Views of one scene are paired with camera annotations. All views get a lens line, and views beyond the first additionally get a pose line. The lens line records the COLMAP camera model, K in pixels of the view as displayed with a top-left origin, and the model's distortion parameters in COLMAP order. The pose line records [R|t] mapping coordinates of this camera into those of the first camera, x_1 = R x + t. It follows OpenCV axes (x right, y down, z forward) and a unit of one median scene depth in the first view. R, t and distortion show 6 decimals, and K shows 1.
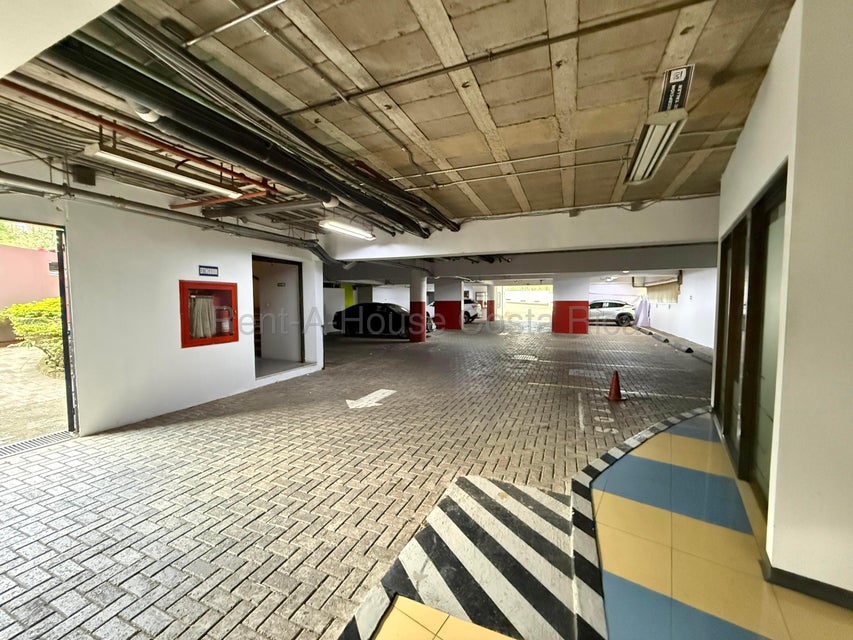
lens RADIAL K [[339.7, 0, 424.8], [0, 339.7, 319.1], [0, 0, 1]] dist [-0.001359, 0.000019]
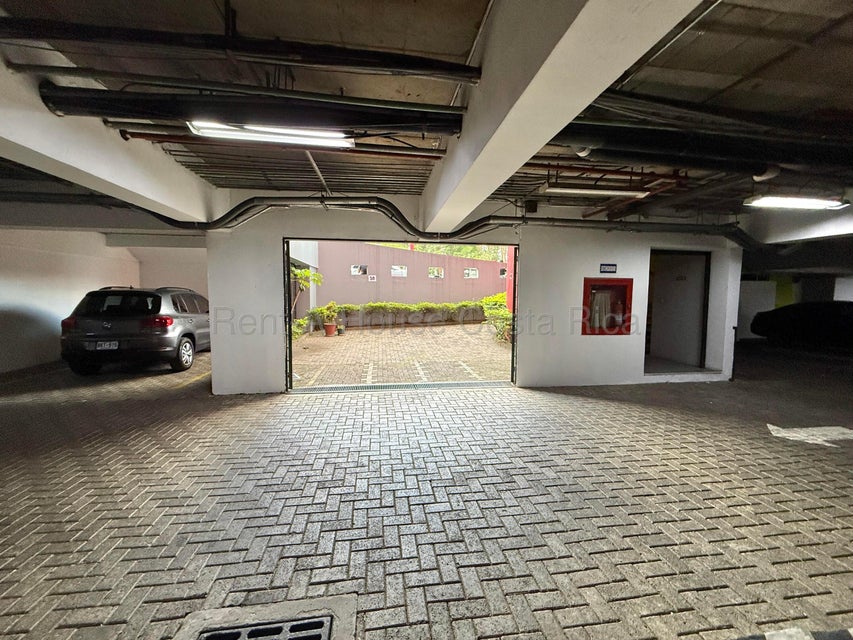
lens RADIAL K [[339.7, 0, 424.8], [0, 339.7, 319.1], [0, 0, 1]] dist [-0.001359, 0.000019]
pose [[0.514647, 0.065067, -0.854930, 0.016101], [-0.055623, 0.997550, 0.042438, 0.011086], [0.855596, 0.025713, 0.517005, -0.093961]]
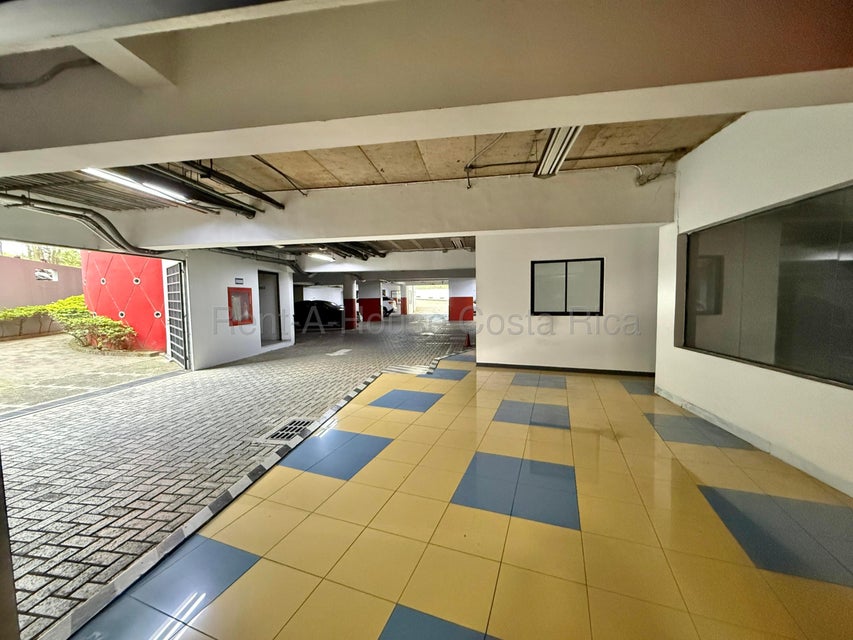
lens RADIAL K [[339.7, 0, 424.8], [0, 339.7, 319.1], [0, 0, 1]] dist [-0.001359, 0.000019]
pose [[0.967864, -0.029811, 0.249701, -0.195672], [0.028331, 0.999553, 0.009519, 0.064858], [-0.249873, -0.002138, 0.968276, -0.992513]]
